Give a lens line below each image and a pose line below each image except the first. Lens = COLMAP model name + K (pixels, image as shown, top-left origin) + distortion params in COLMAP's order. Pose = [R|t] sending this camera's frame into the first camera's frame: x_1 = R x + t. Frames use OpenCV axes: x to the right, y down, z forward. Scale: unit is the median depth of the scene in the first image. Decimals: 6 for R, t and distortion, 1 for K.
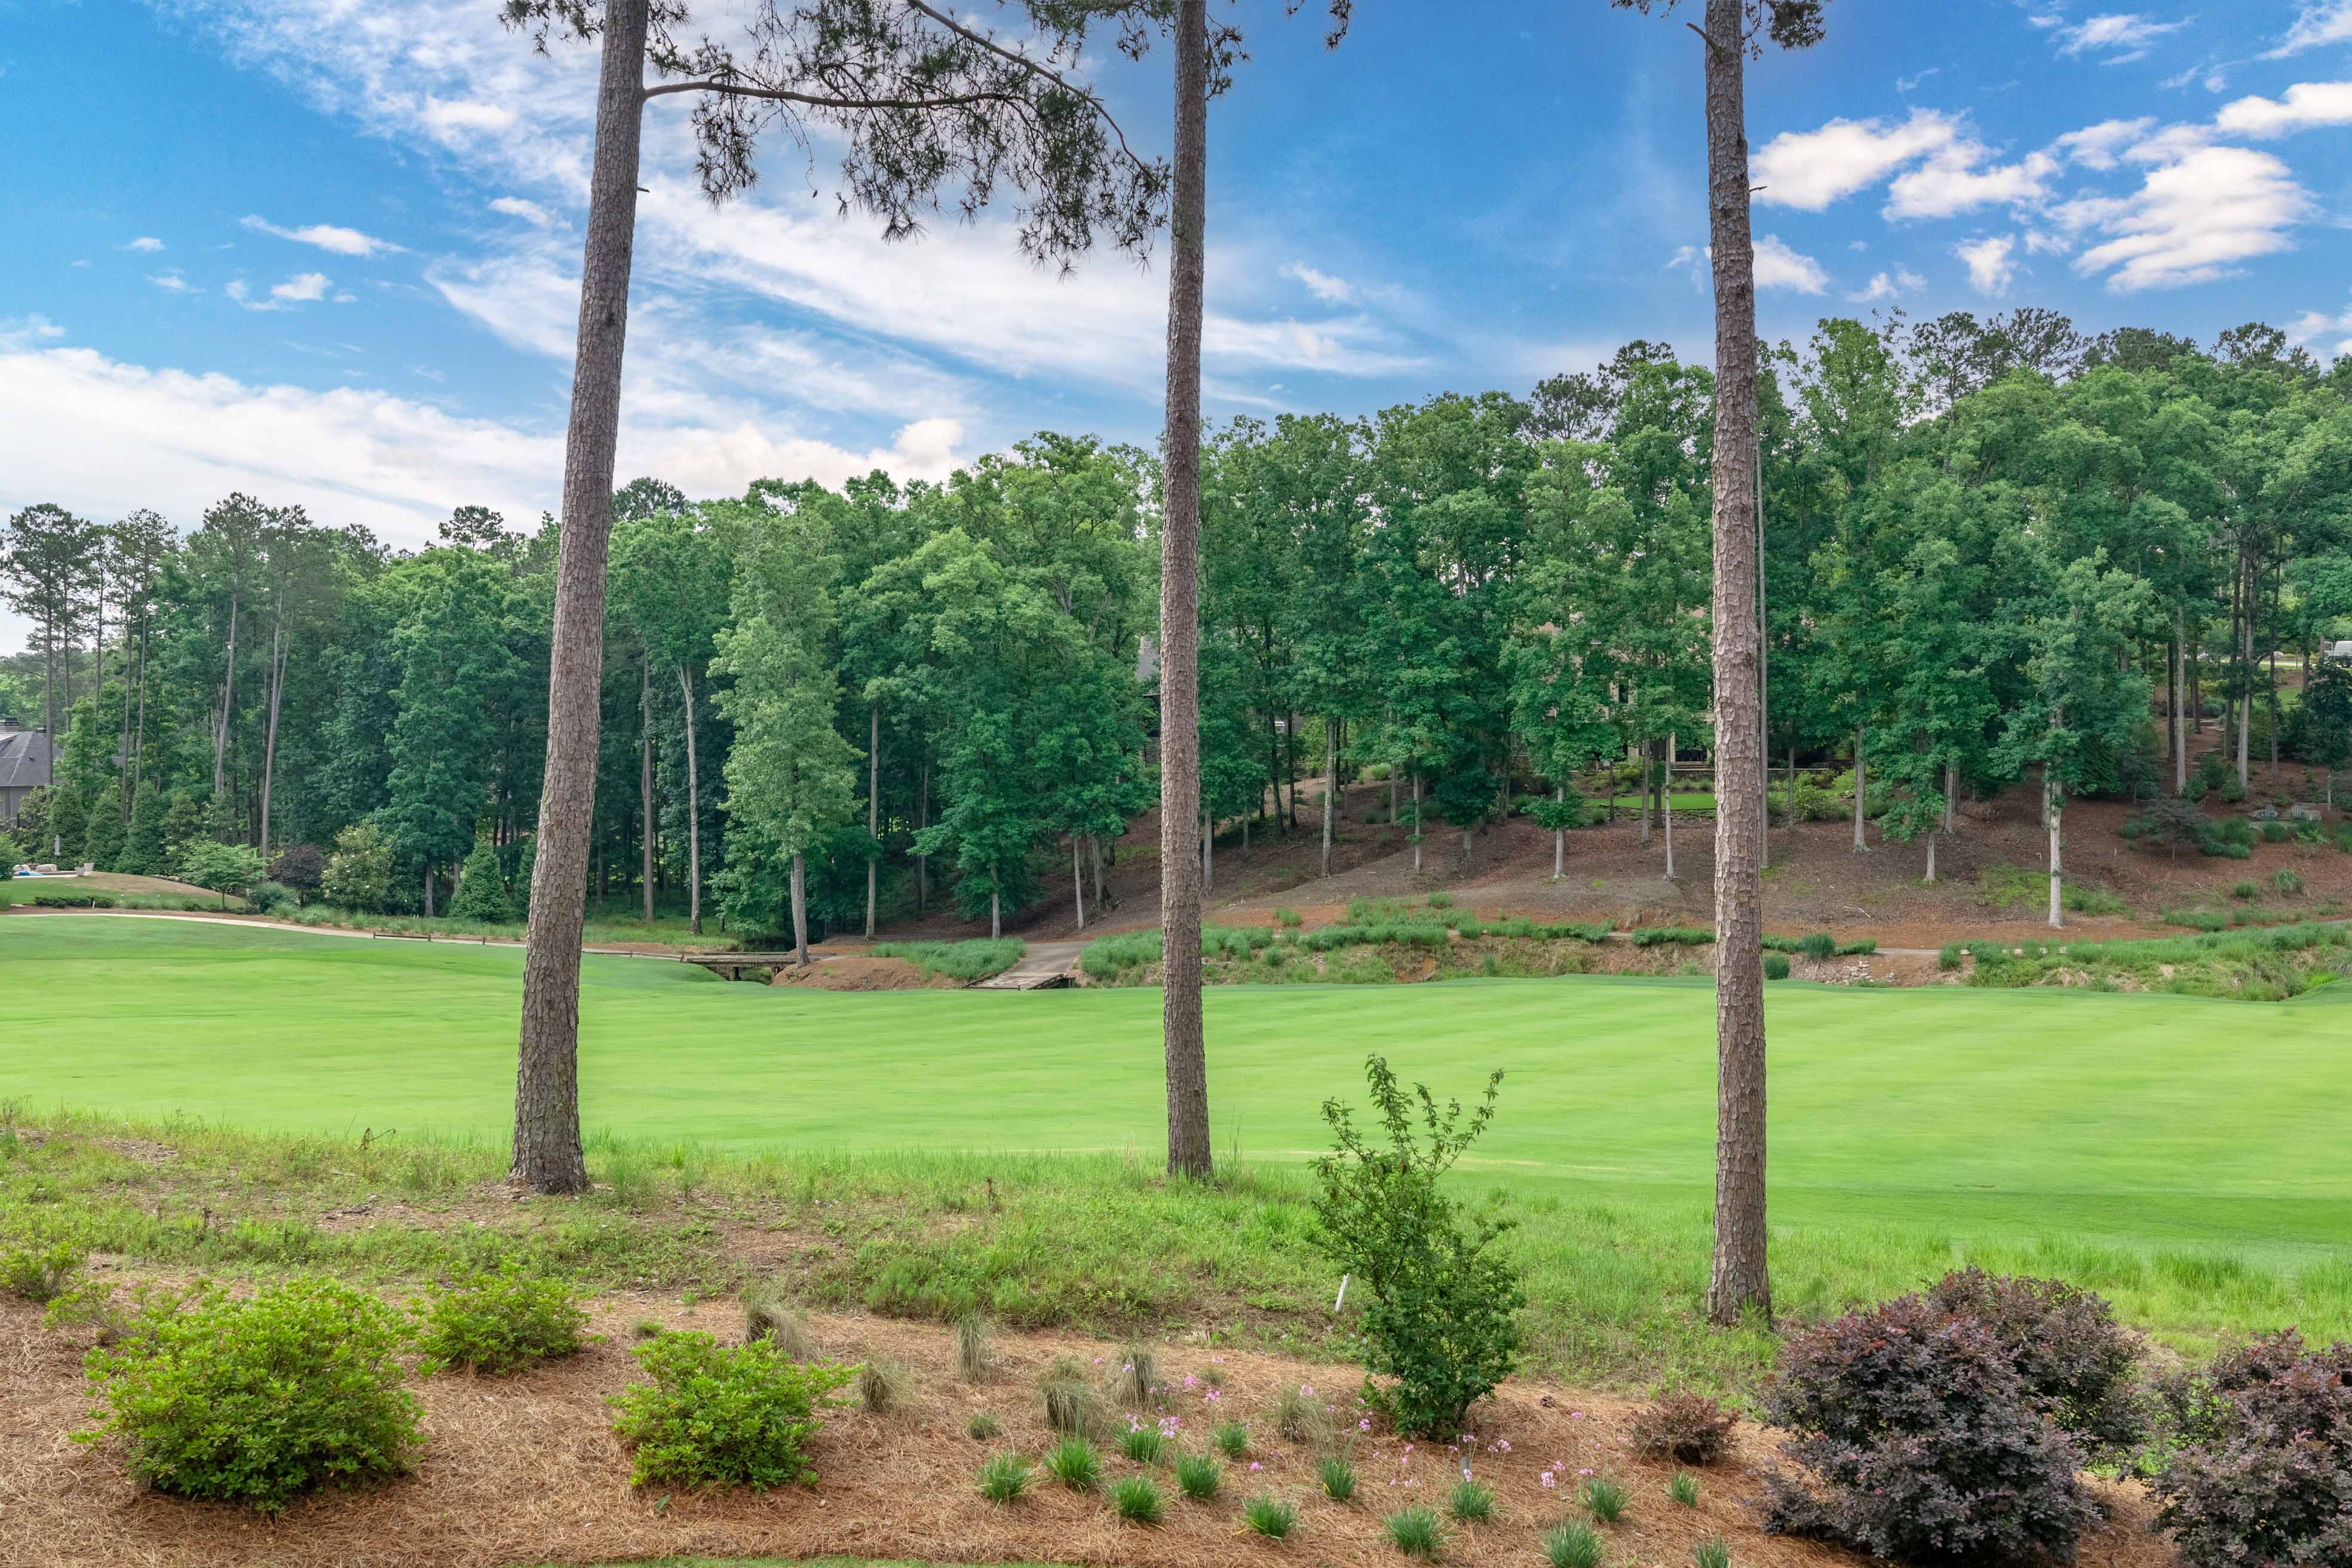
lens RADIAL K [[1953.2, 0, 1171.7], [0, 1953.2, 775.6], [0, 0, 1]] dist [0.029623, -0.053523]
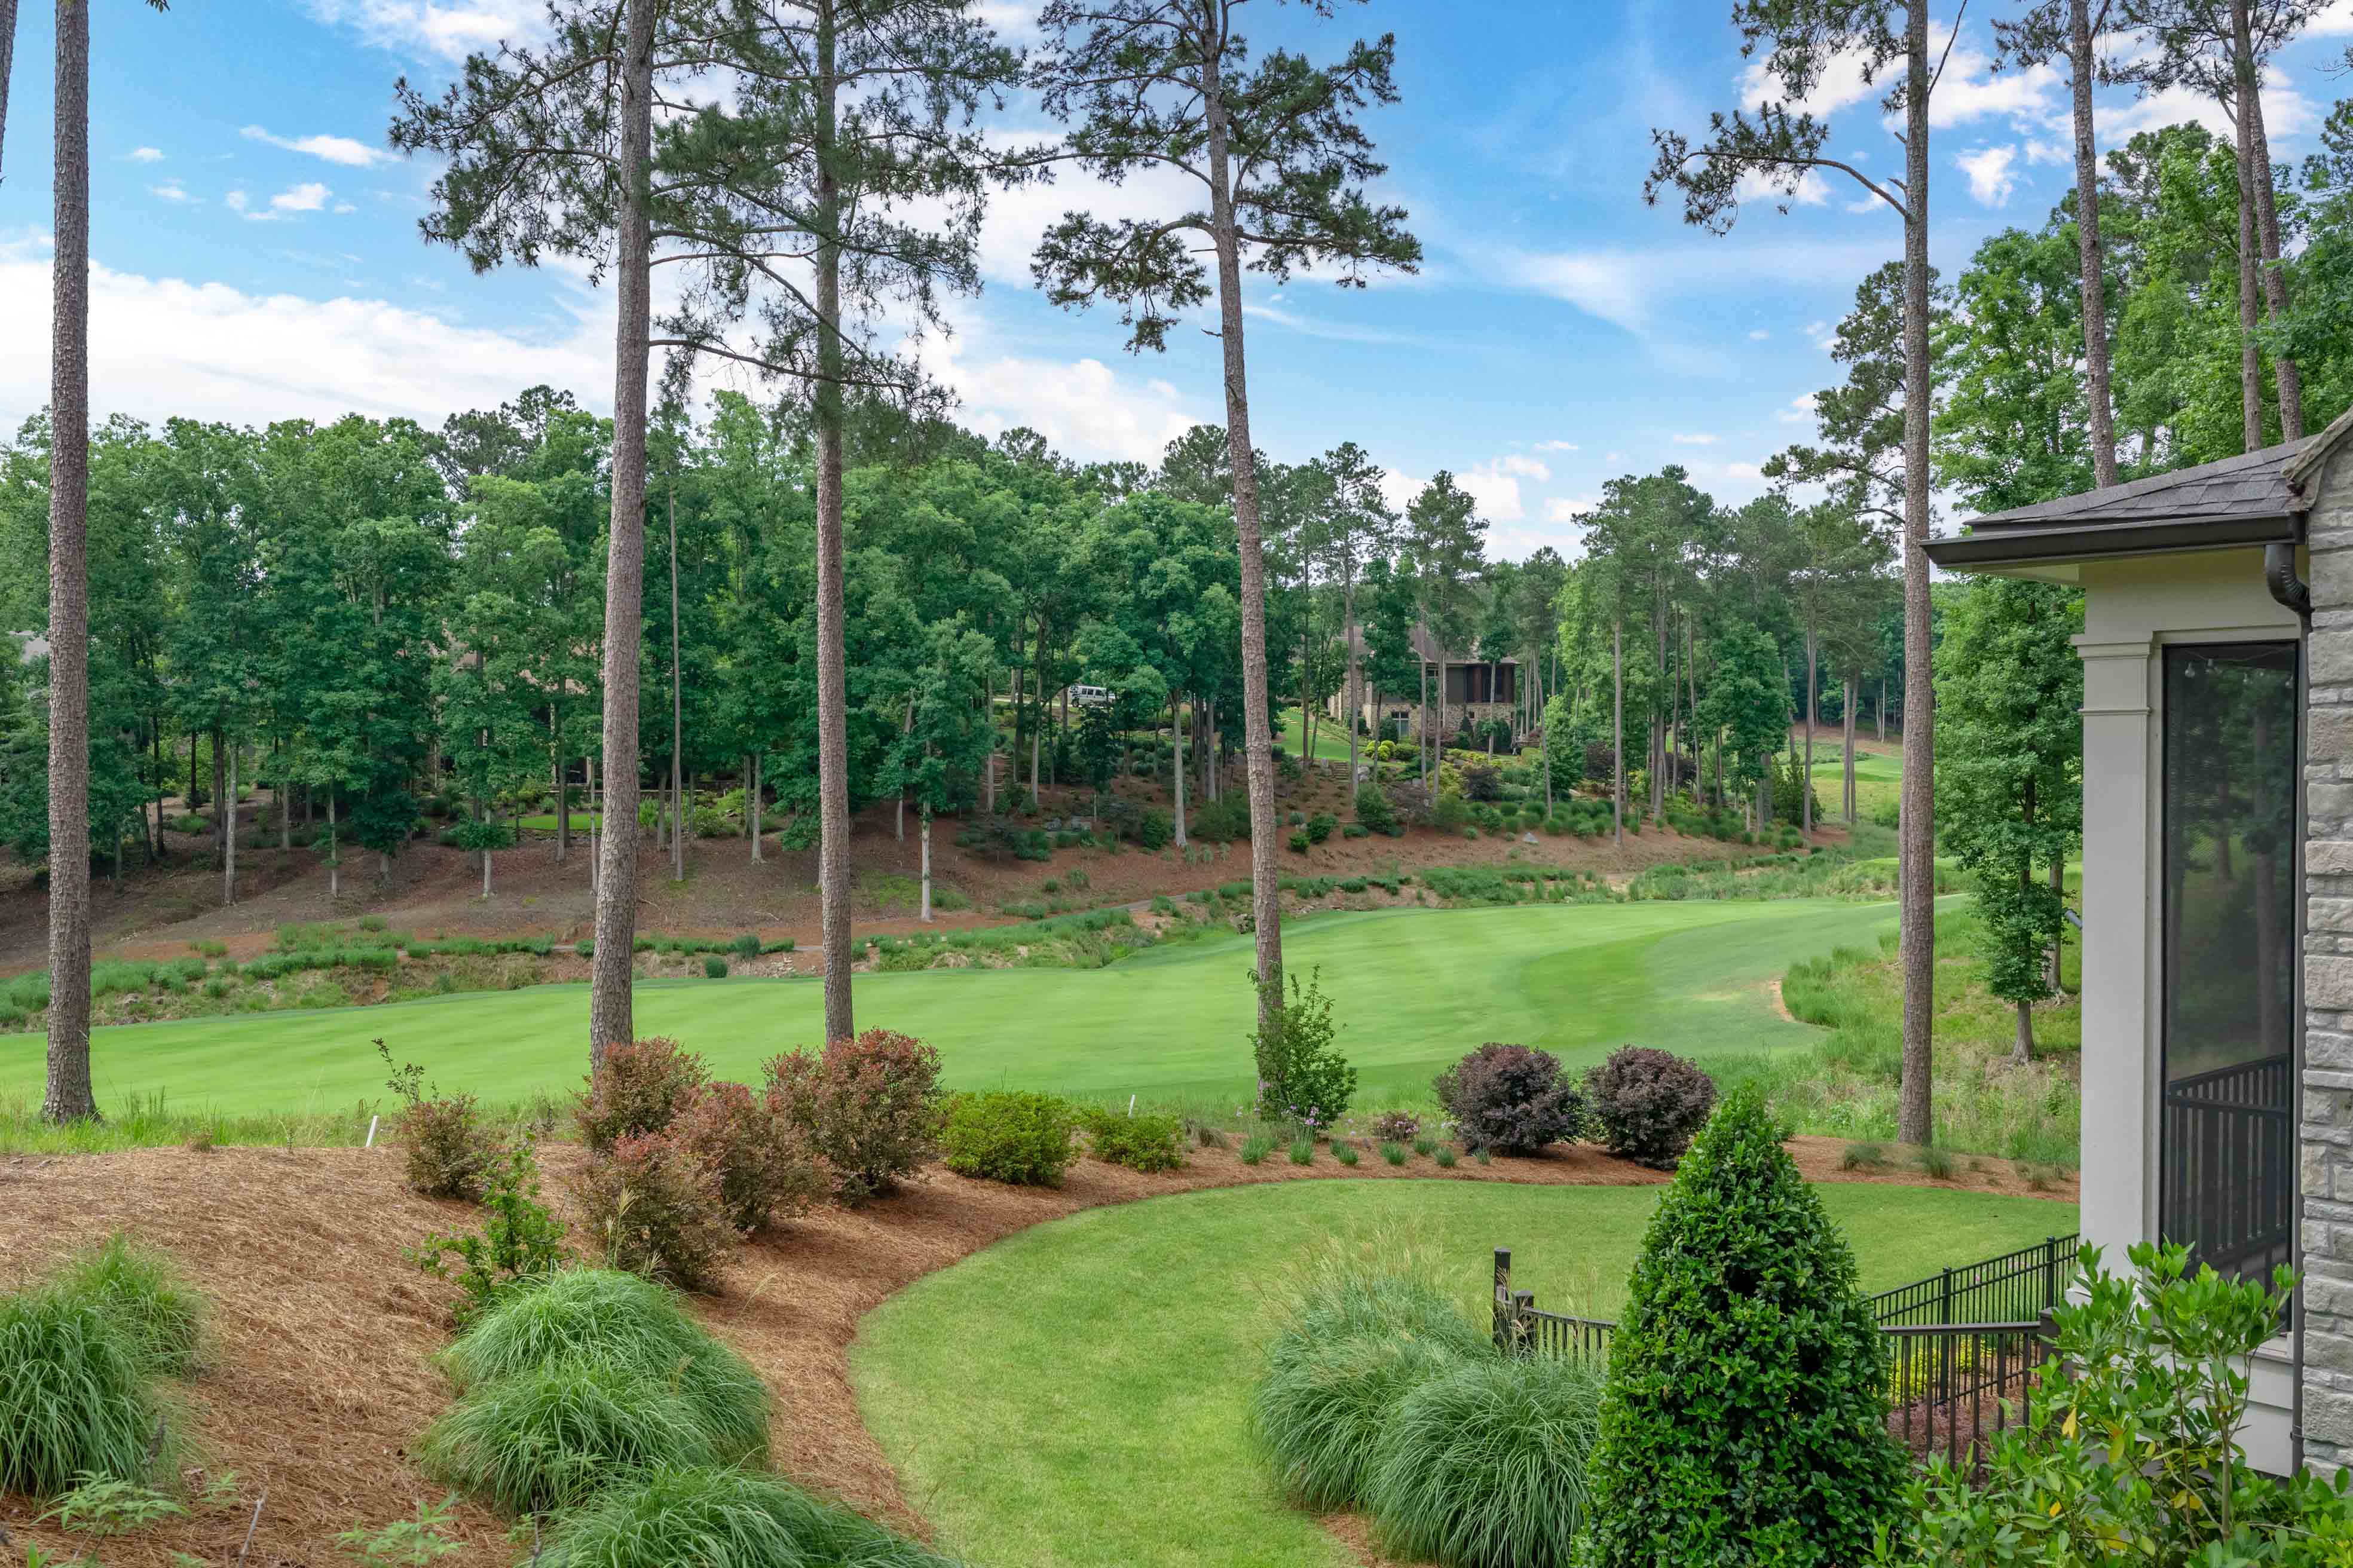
lens RADIAL K [[1965.7, 0, 1172.7], [0, 1965.7, 807.3], [0, 0, 1]] dist [0.019870, -0.010722]
pose [[0.802368, -0.008983, 0.596762, -0.142139], [0.004386, 0.999948, 0.009155, -0.003349], [-0.596813, -0.004728, 0.802366, -0.063221]]
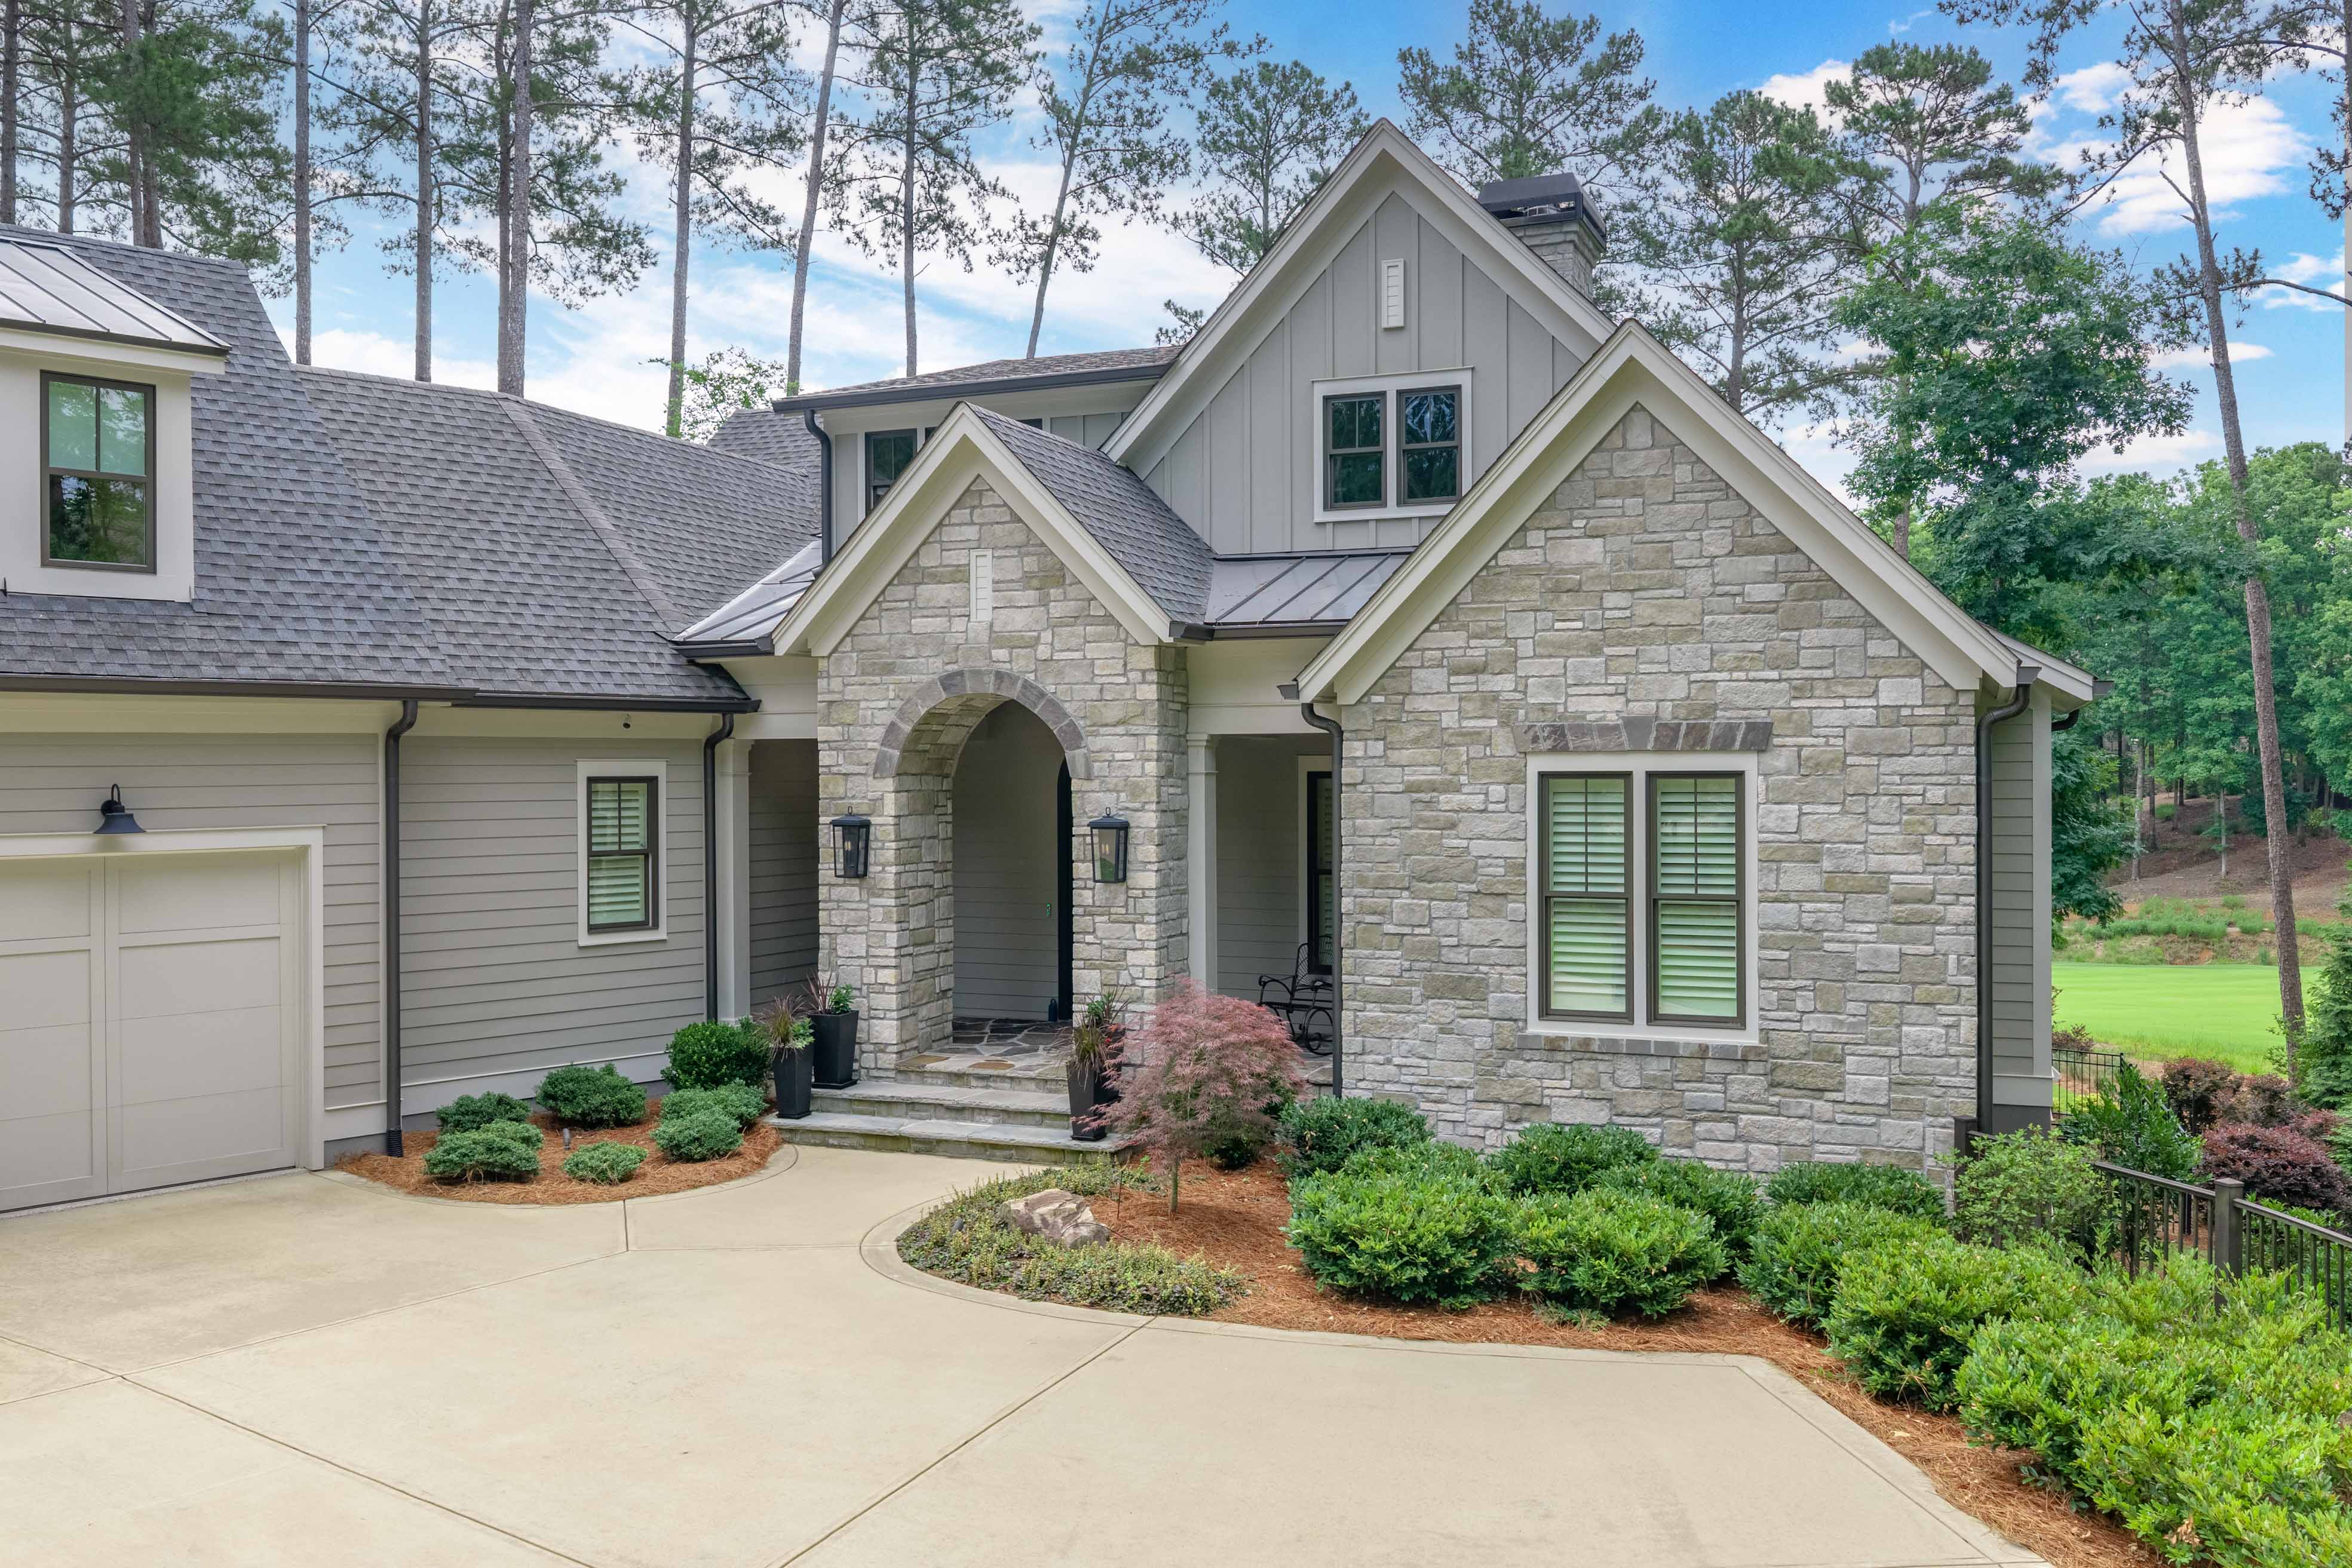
lens RADIAL K [[1953.2, 0, 1171.7], [0, 1953.2, 775.6], [0, 0, 1]] dist [0.029623, -0.053523]
pose [[0.895154, 0.004049, -0.445739, 0.095950], [-0.004737, 0.999989, -0.000429, -0.006450], [0.445732, 0.002496, 0.895163, -0.309324]]
